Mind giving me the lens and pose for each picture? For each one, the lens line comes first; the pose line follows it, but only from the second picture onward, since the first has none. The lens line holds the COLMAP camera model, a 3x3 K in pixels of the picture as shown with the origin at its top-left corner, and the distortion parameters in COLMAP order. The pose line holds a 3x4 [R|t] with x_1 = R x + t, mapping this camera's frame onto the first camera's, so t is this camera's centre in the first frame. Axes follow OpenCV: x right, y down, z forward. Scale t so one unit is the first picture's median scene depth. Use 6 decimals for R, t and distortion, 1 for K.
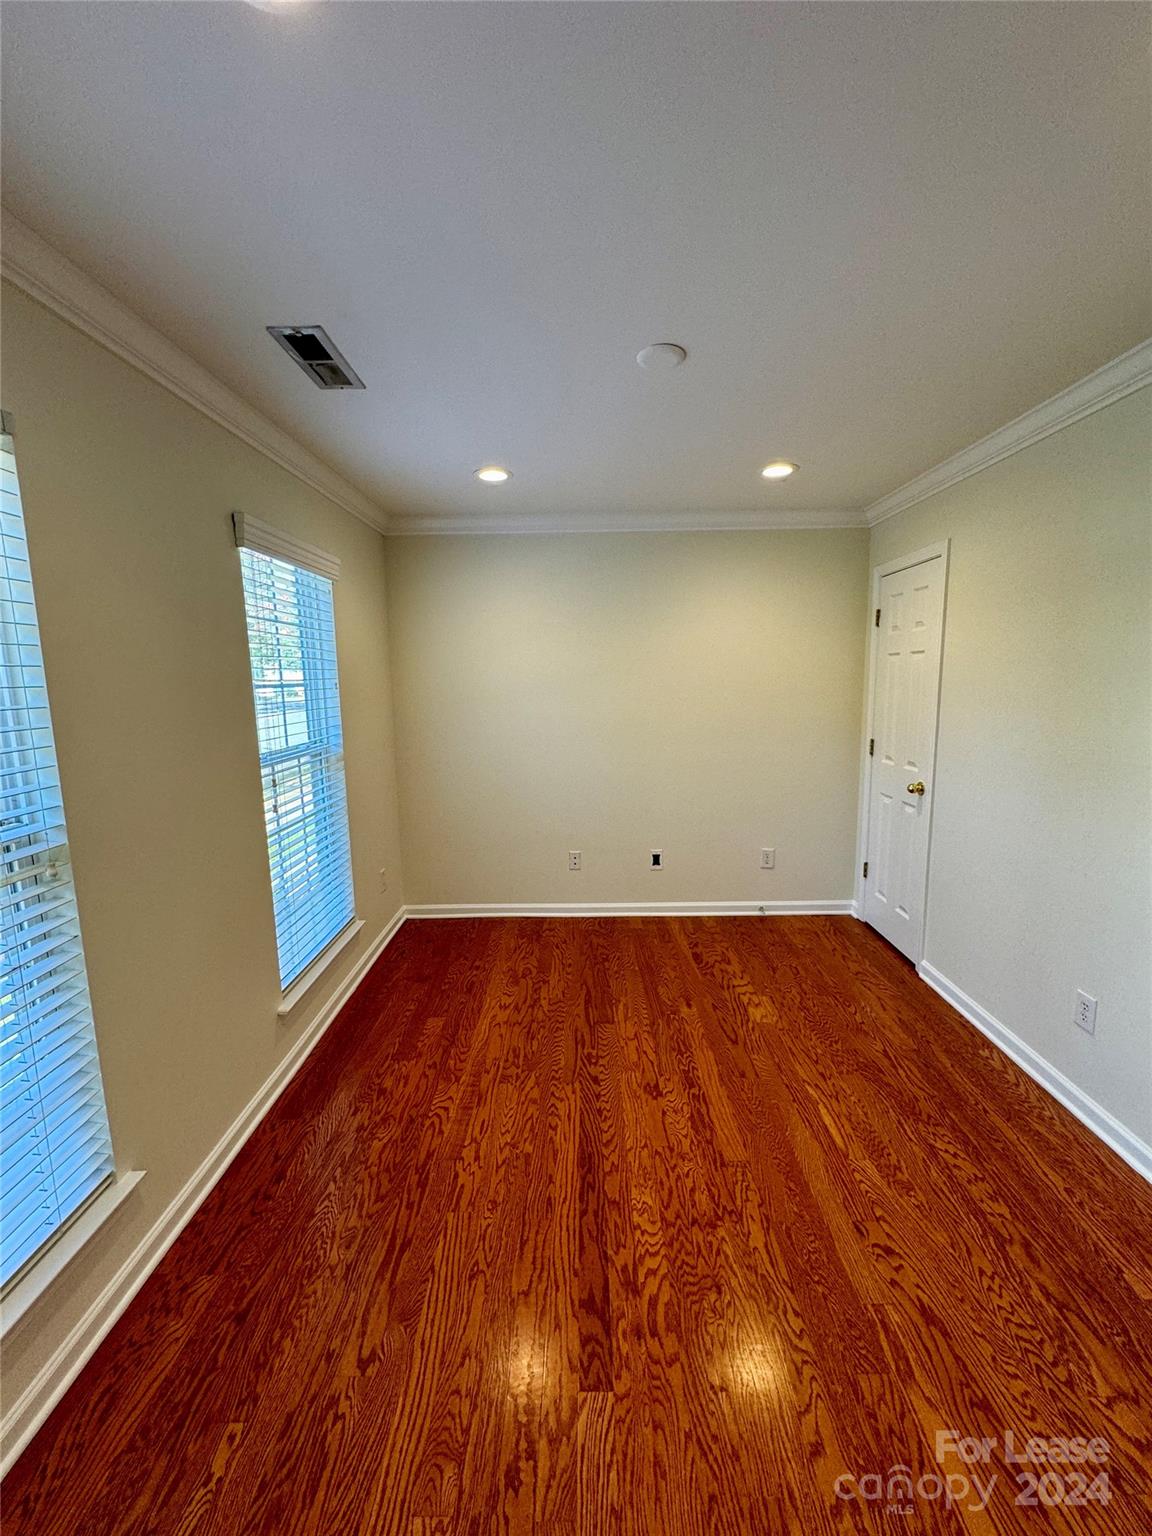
lens RADIAL K [[600.4, 0, 571.6], [0, 600.4, 774.9], [0, 0, 1]] dist [0.000577, 0.000148]
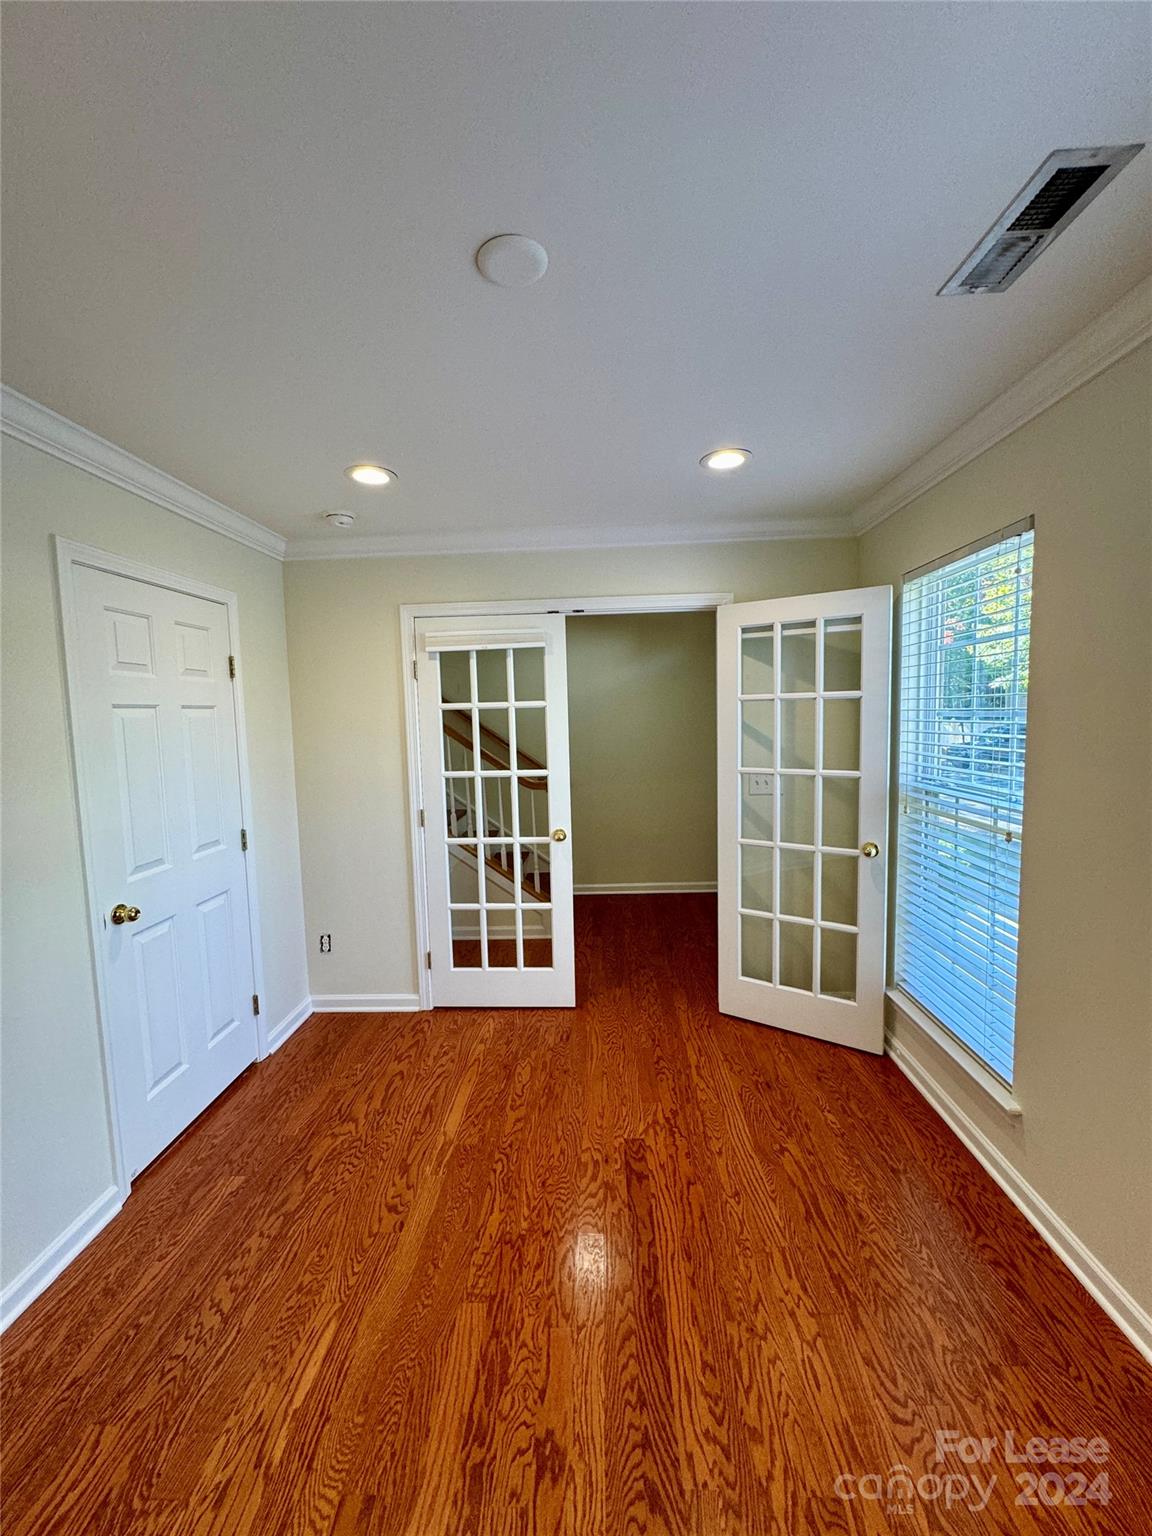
lens RADIAL K [[600.4, 0, 582.8], [0, 600.4, 770.2], [0, 0, 1]] dist [0.000577, 0.000148]
pose [[-0.998968, 0.043277, 0.013758, 0.087945], [0.045358, 0.965580, 0.256122, -0.309769], [-0.002200, 0.256482, -0.966547, 1.774883]]
